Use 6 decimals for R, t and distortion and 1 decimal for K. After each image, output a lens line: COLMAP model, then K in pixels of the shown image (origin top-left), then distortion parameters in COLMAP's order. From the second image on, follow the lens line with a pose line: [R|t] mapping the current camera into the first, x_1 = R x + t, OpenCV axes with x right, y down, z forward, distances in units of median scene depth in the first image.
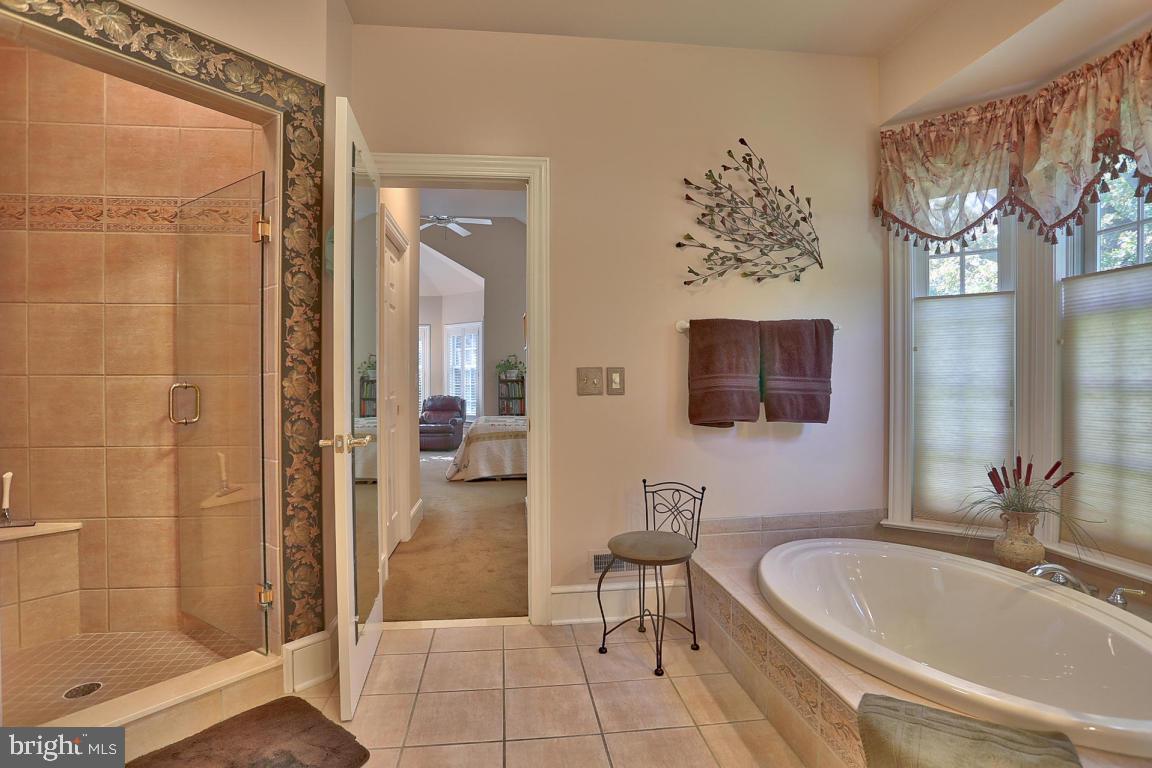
lens RADIAL K [[571.7, 0, 569.6], [0, 571.7, 392.1], [0, 0, 1]] dist [-0.059464, 0.018390]
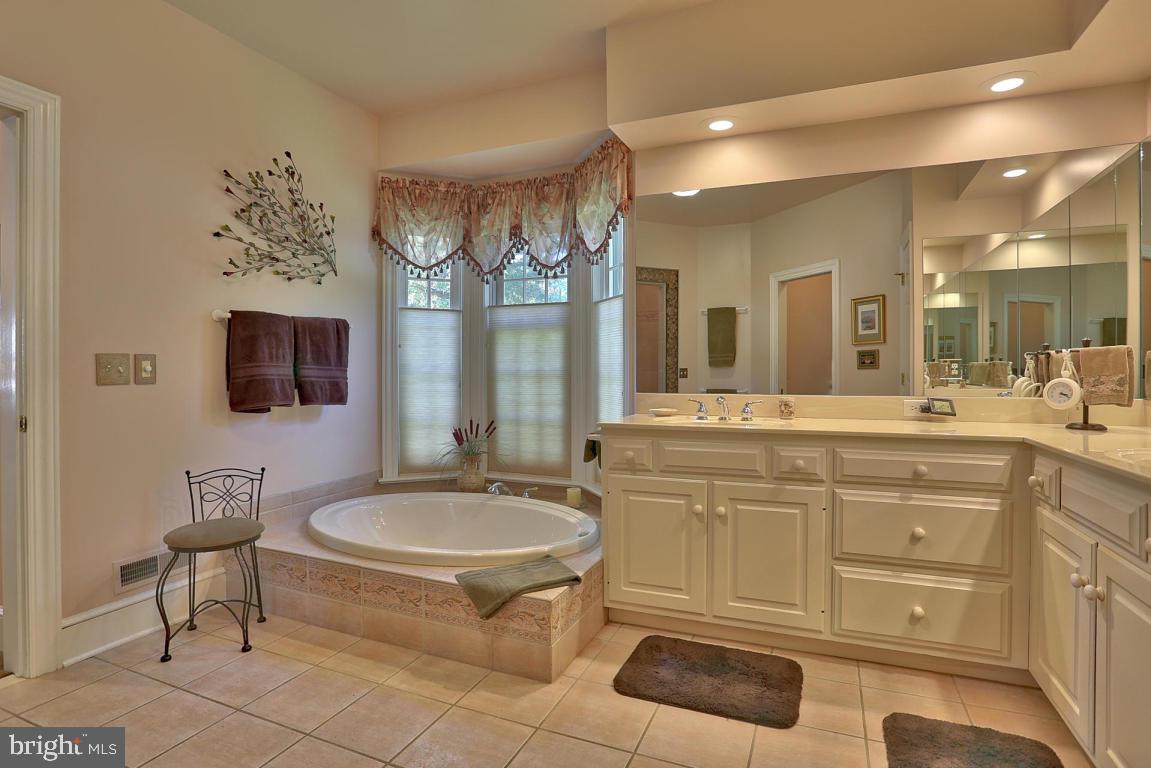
lens RADIAL K [[571.2, 0, 572.8], [0, 571.2, 374.6], [0, 0, 1]] dist [-0.059464, 0.018390]
pose [[0.511628, -0.002803, 0.859202, -0.349209], [0.011205, 0.999931, -0.003410, 0.000167], [-0.859134, 0.011372, 0.511624, -0.044821]]
